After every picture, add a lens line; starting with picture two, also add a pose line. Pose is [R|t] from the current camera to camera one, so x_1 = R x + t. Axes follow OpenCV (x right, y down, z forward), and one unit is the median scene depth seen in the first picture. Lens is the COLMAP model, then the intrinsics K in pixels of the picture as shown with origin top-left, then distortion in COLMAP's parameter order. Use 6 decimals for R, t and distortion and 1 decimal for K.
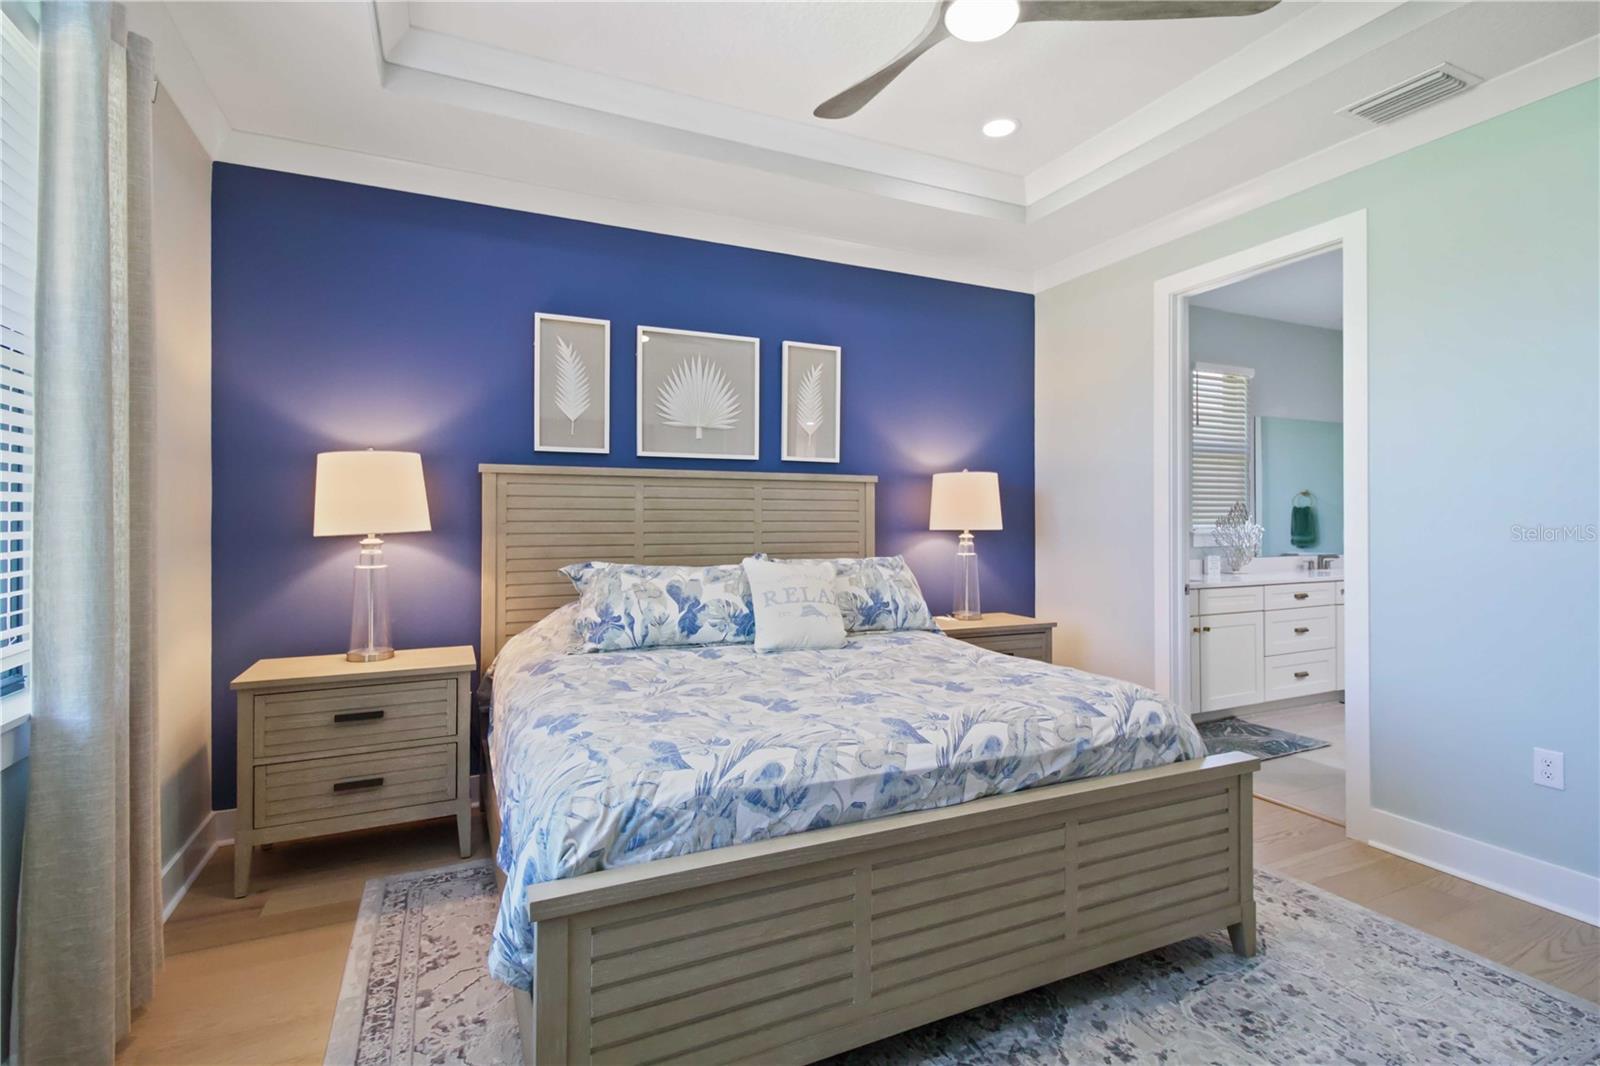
lens RADIAL K [[747.9, 0, 743.7], [0, 747.9, 522.4], [0, 0, 1]] dist [-0.085154, 0.103100]
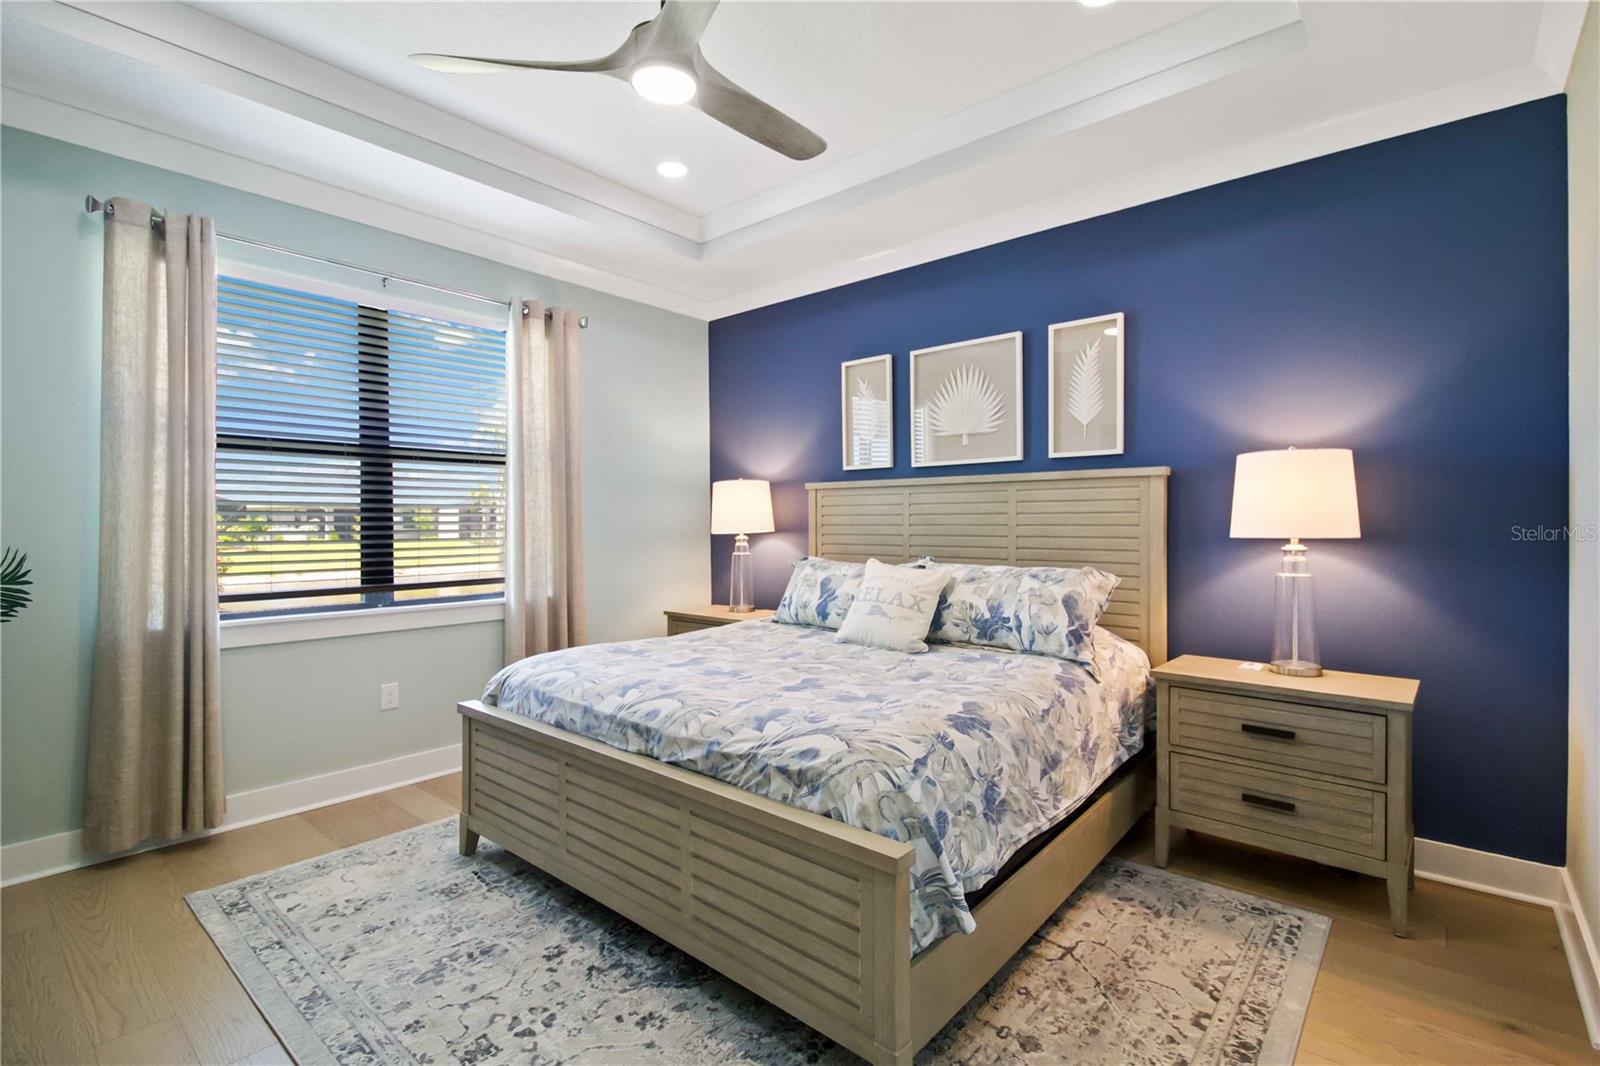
lens RADIAL K [[740.5, 0, 806.8], [0, 740.5, 526.7], [0, 0, 1]] dist [0.020399, -0.013288]
pose [[0.445390, 0.002065, -0.895334, 0.780178], [-0.002099, 0.999997, 0.001263, -0.000200], [0.895334, 0.001317, 0.445393, 0.358849]]
